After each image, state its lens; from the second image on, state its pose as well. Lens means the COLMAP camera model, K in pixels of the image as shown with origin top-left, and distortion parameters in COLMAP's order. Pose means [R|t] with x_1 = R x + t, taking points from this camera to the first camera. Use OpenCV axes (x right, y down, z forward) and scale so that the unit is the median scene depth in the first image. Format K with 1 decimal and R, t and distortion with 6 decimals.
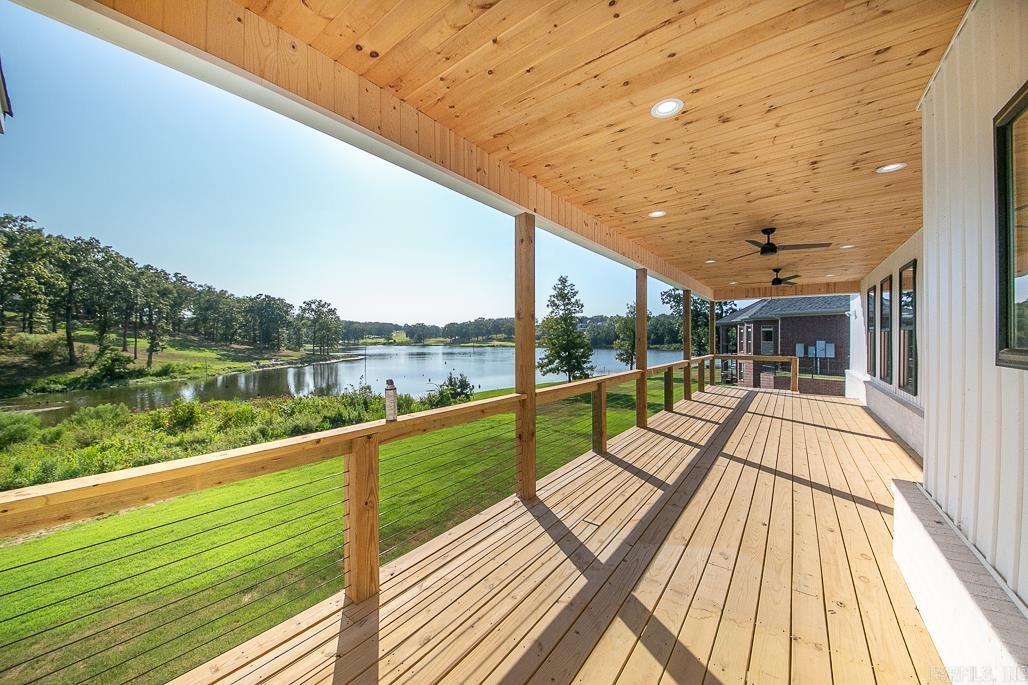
lens RADIAL K [[361.0, 0, 516.7], [0, 361.0, 340.0], [0, 0, 1]] dist [0.004076, -0.009538]
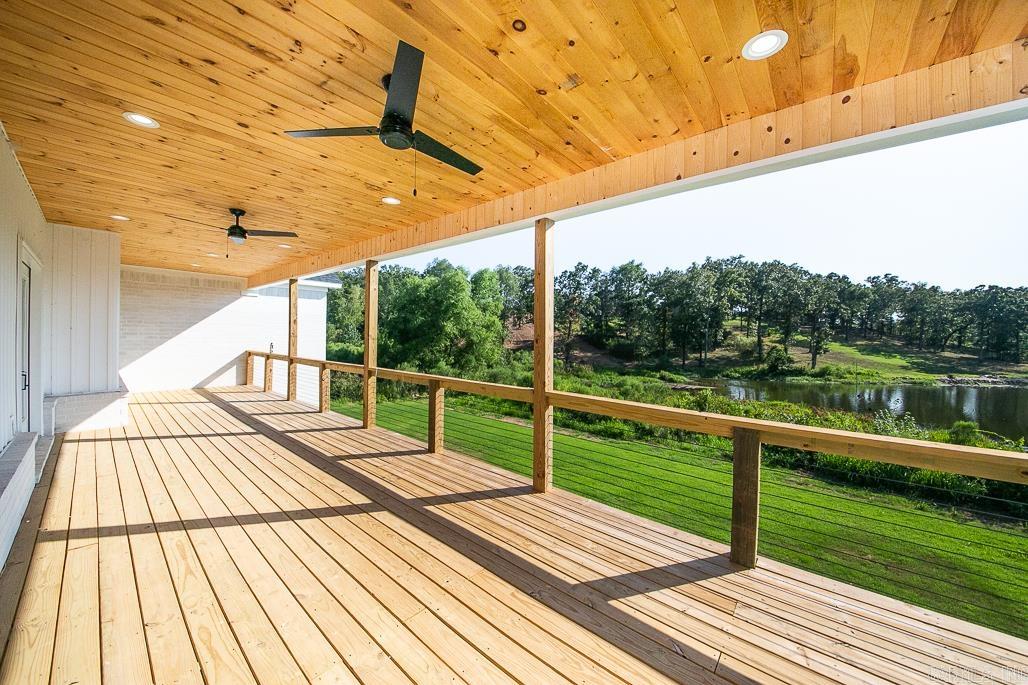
lens RADIAL K [[361.0, 0, 508.0], [0, 361.0, 335.8], [0, 0, 1]] dist [0.004076, -0.009538]
pose [[-0.056754, 0.005059, -0.998375, 0.135103], [-0.025158, 0.999662, 0.006496, -0.007266], [0.998071, 0.025486, -0.056607, 0.132814]]
